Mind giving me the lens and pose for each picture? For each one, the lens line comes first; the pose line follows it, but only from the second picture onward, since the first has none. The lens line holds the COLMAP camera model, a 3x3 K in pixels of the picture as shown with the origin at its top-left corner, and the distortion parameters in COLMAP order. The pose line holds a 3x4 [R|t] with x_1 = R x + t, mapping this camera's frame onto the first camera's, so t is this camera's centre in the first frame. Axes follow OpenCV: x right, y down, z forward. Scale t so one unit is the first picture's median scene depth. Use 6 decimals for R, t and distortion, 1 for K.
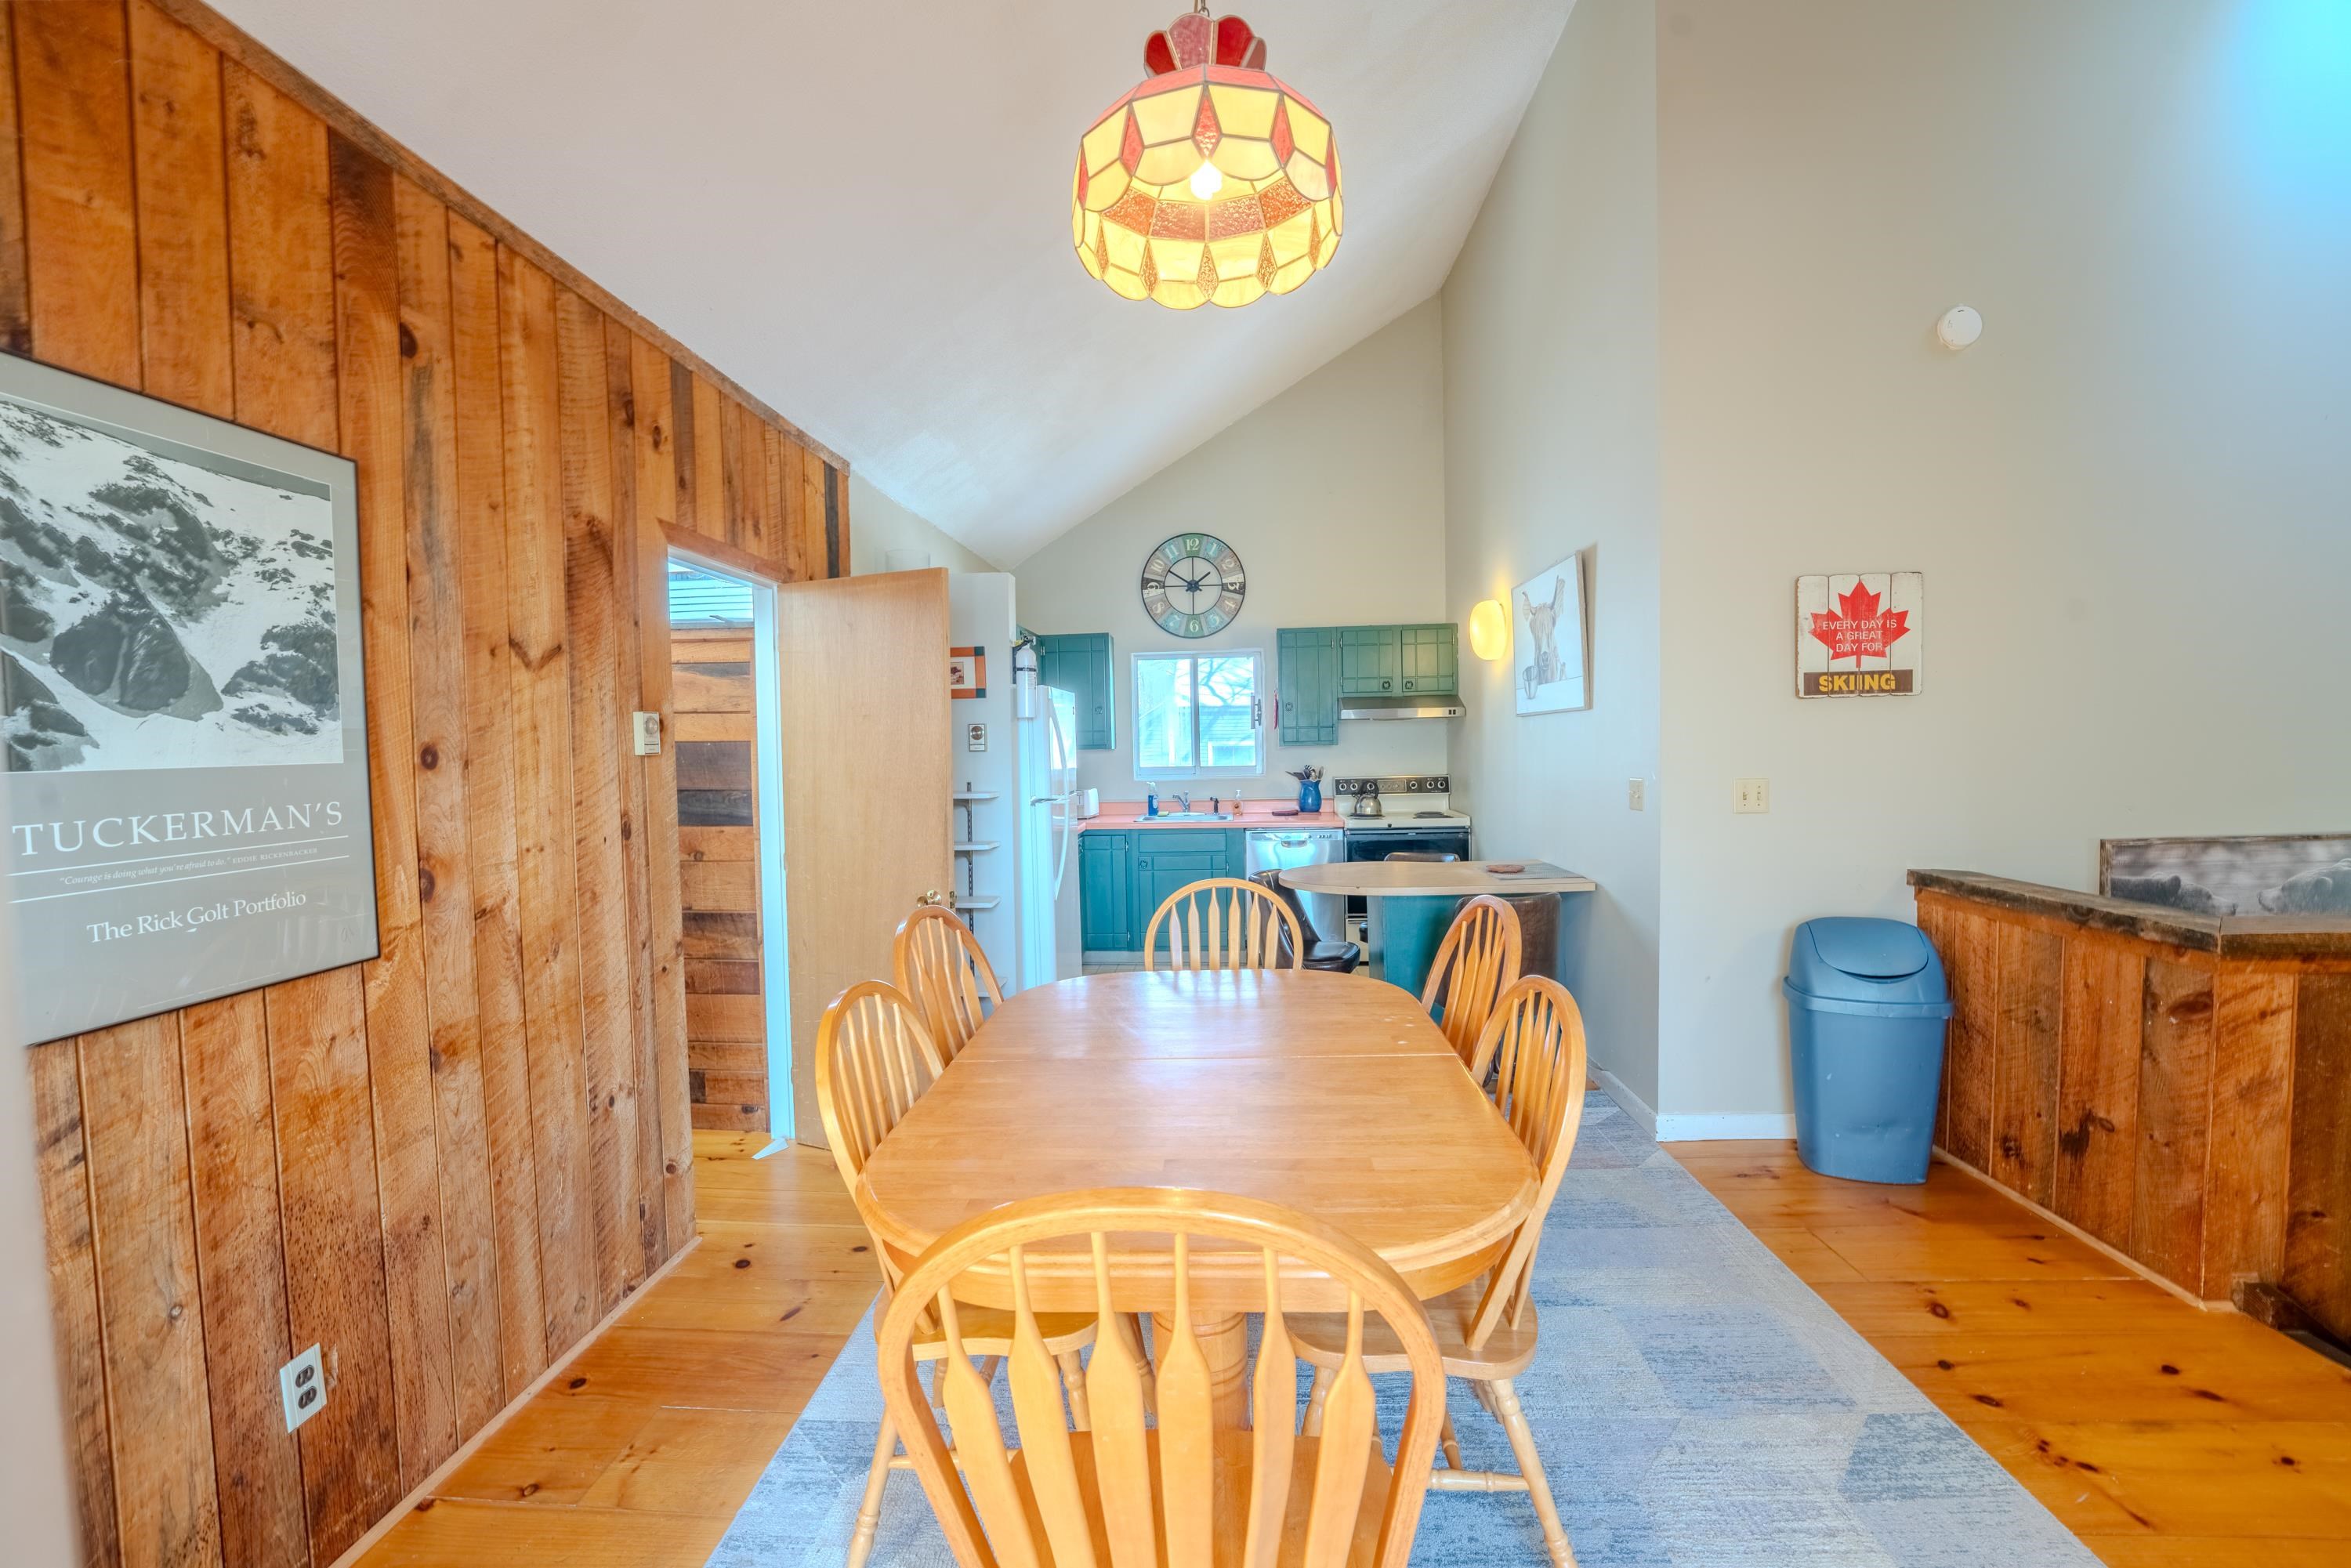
lens RADIAL K [[957.0, 0, 1170.0], [0, 957.0, 782.2], [0, 0, 1]] dist [-0.029437, 0.003314]
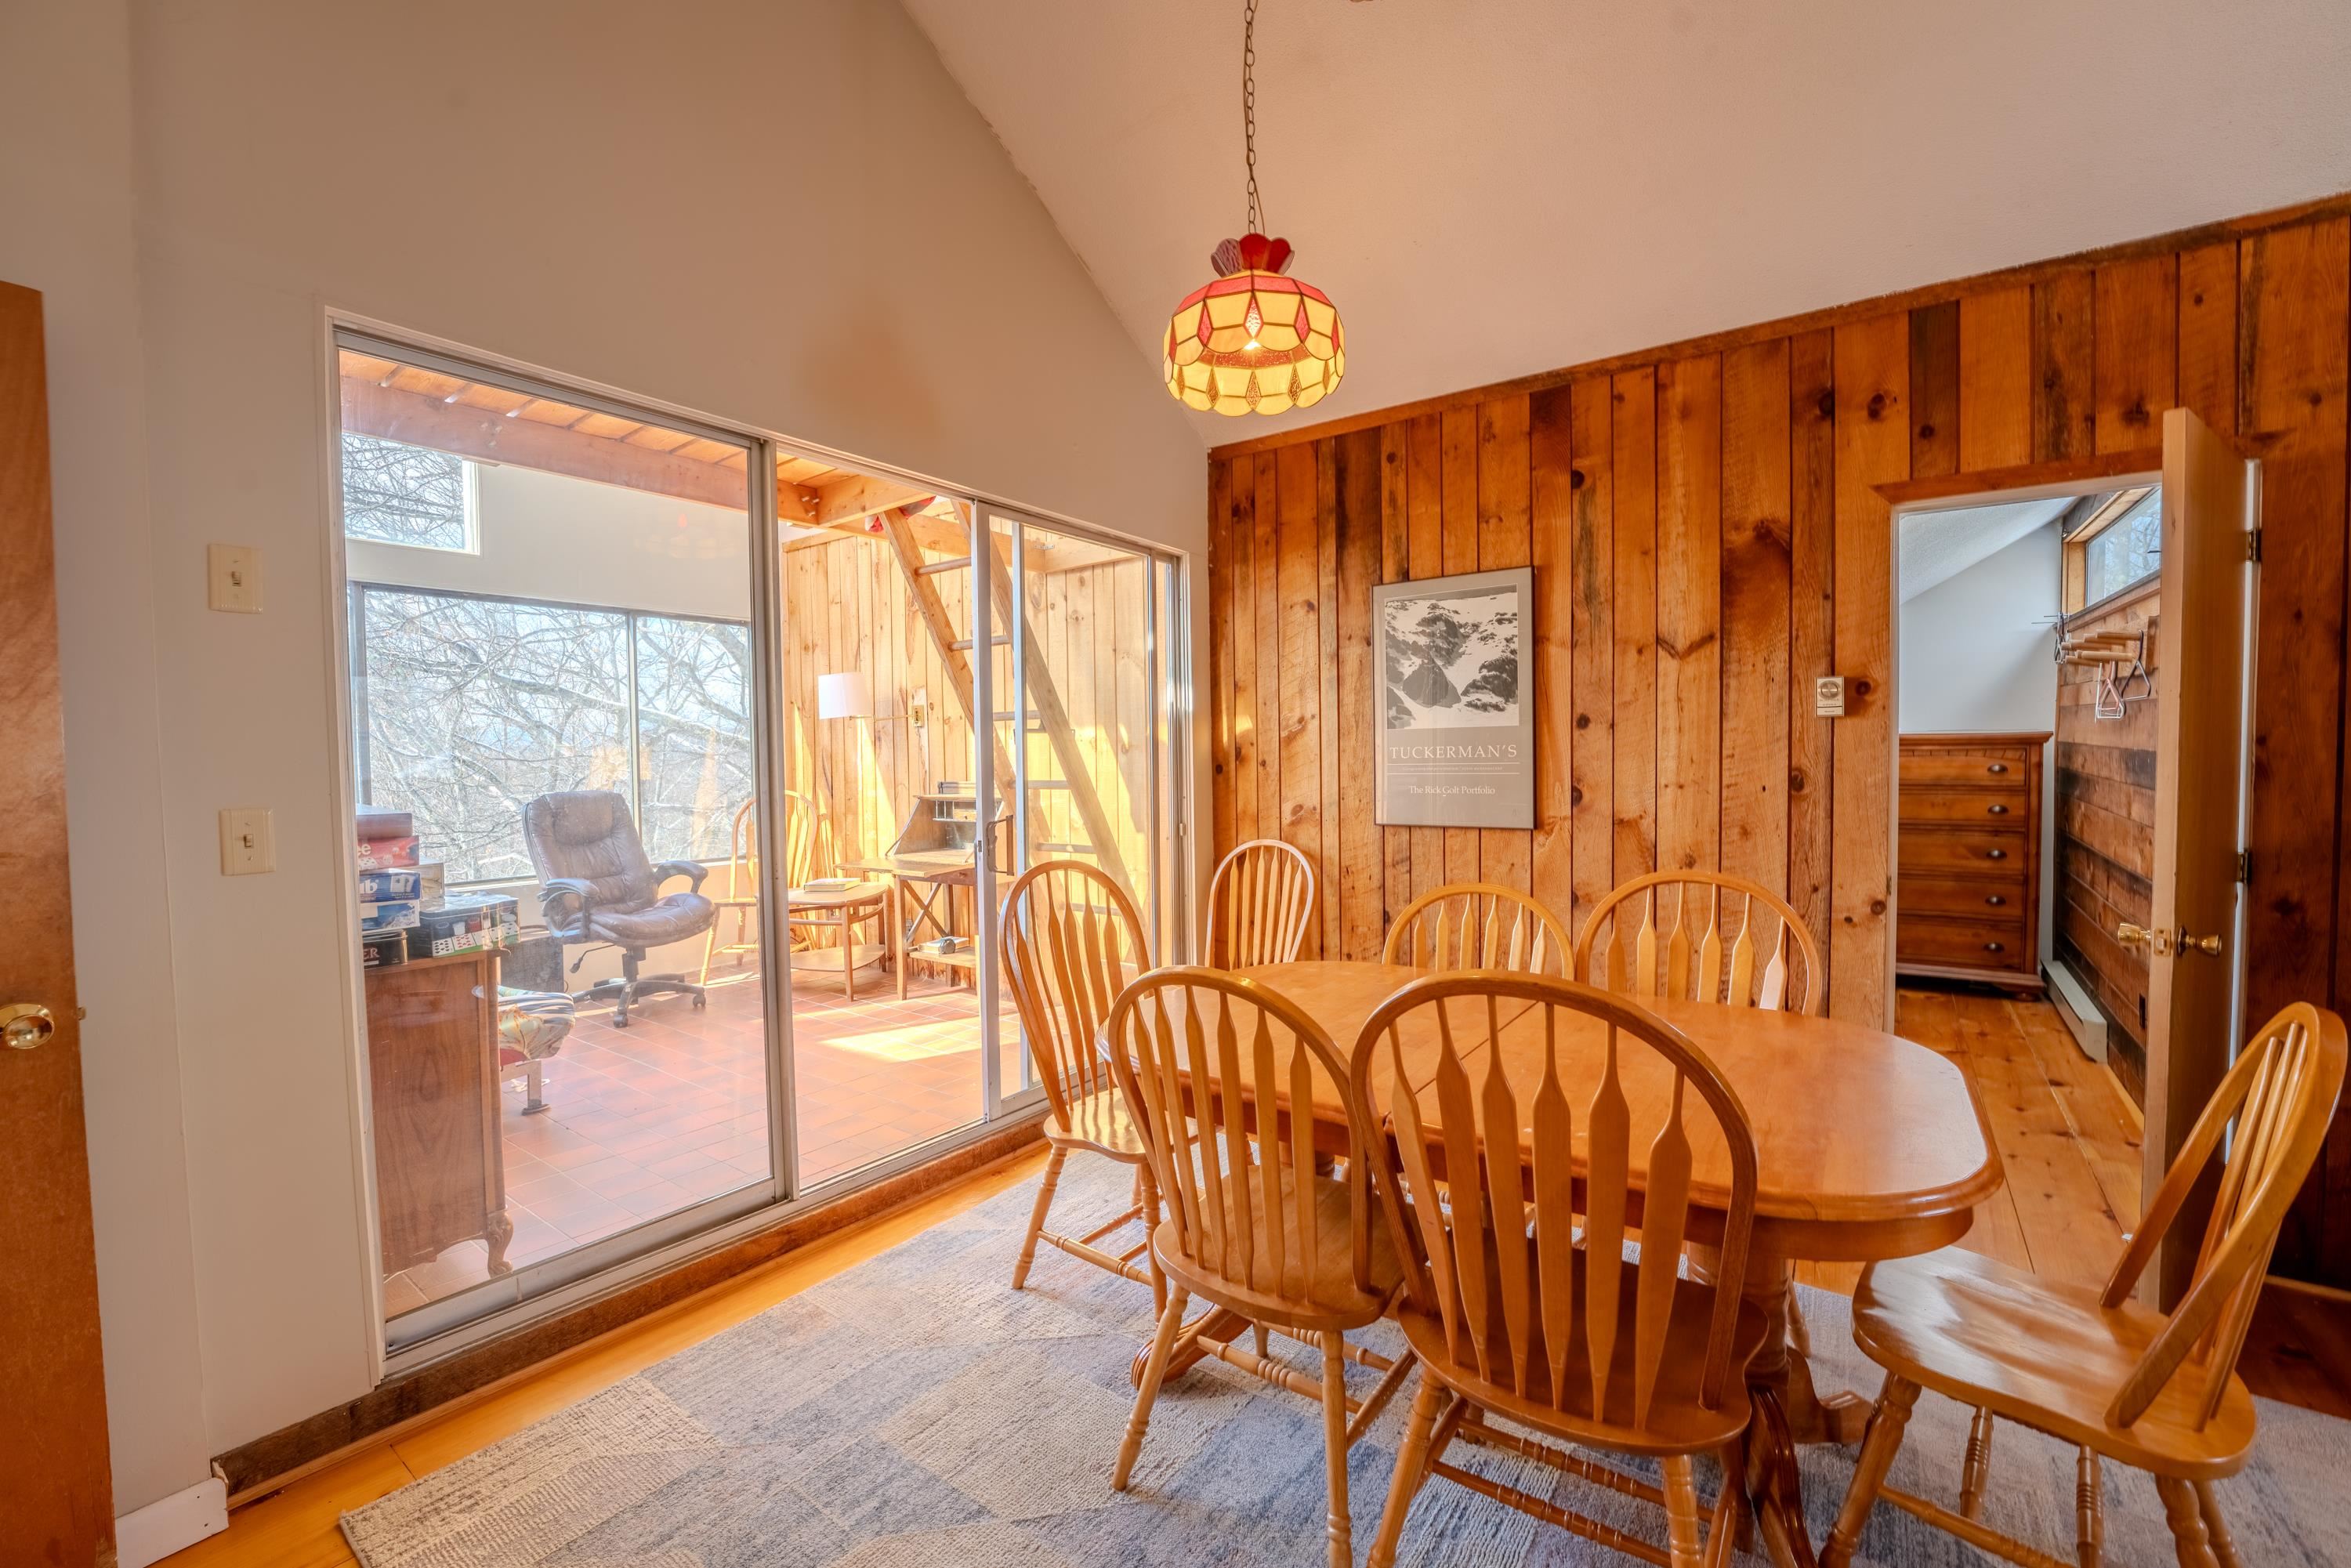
lens RADIAL K [[957.0, 0, 1174.6], [0, 957.0, 787.5], [0, 0, 1]] dist [-0.029437, 0.003314]
pose [[-0.537458, 0.059317, -0.841202, 0.356527], [-0.009617, 0.997027, 0.076449, -0.011028], [0.843236, 0.049178, -0.535290, 0.441118]]
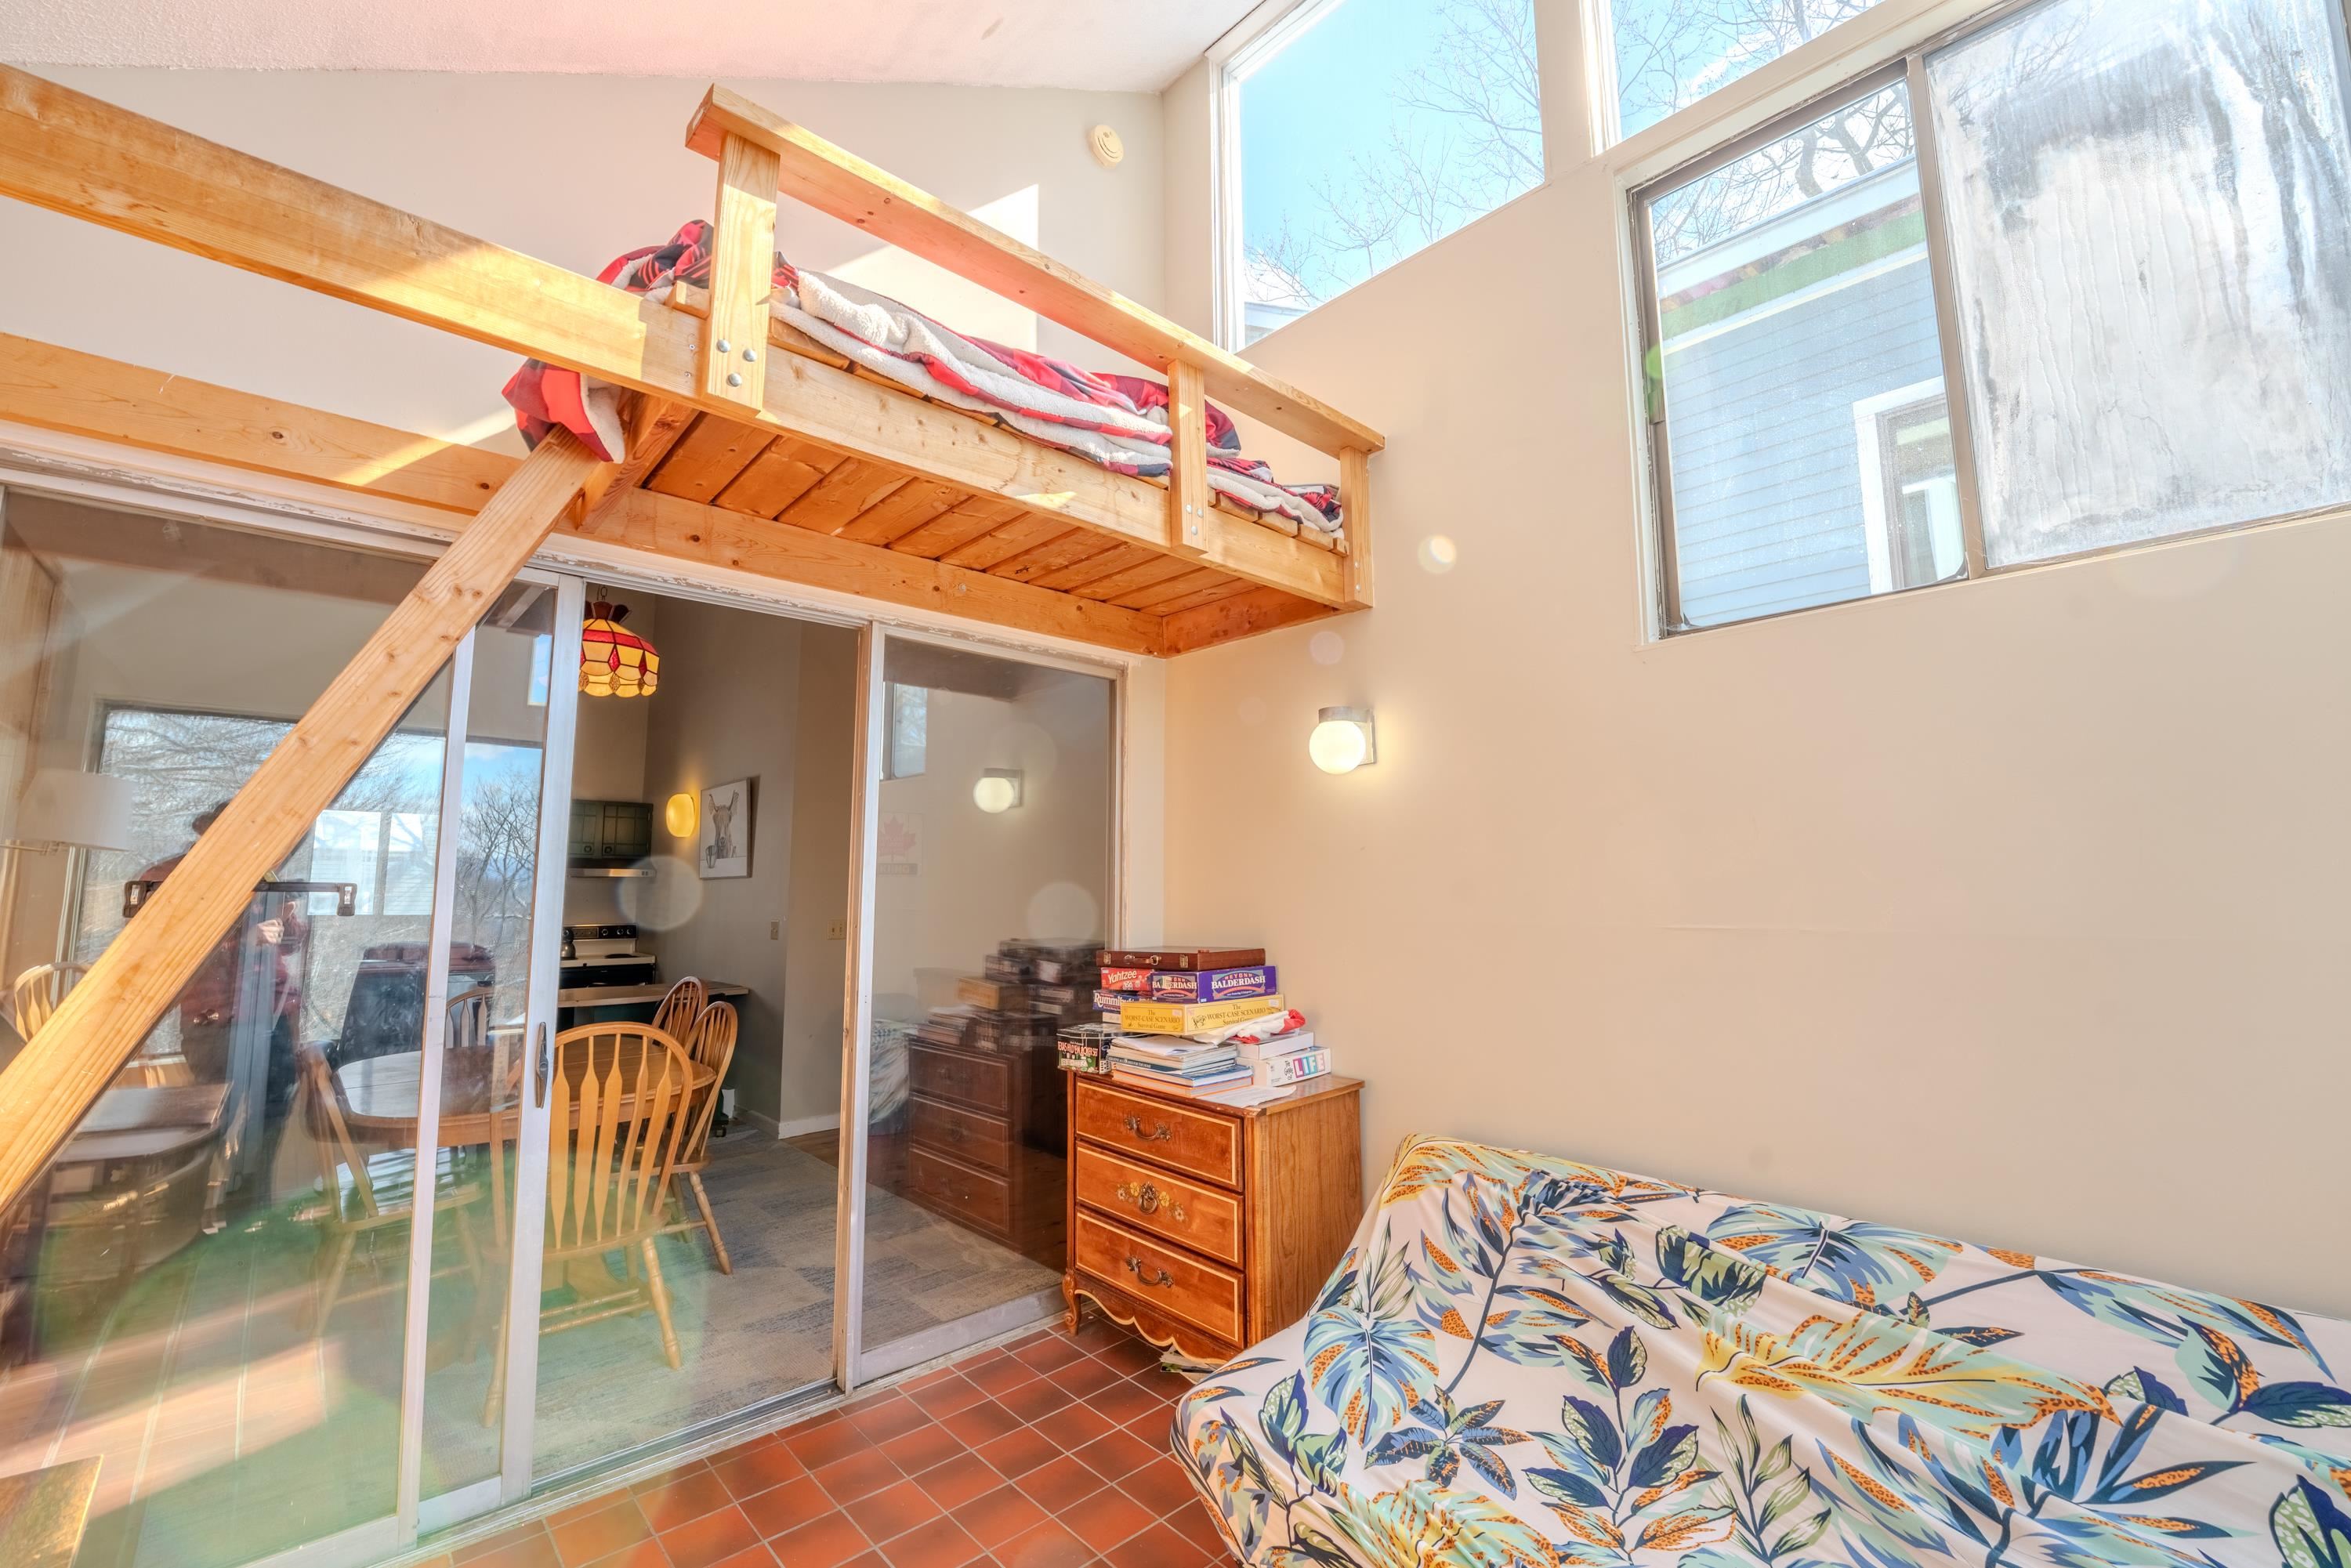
lens RADIAL K [[957.0, 0, 1165.4], [0, 957.0, 790.6], [0, 0, 1]] dist [-0.029437, 0.003314]
pose [[0.683017, 0.102137, 0.723226, -0.172829], [0.014133, 0.988141, -0.152896, 0.023141], [-0.730266, 0.114652, 0.673474, -0.412248]]
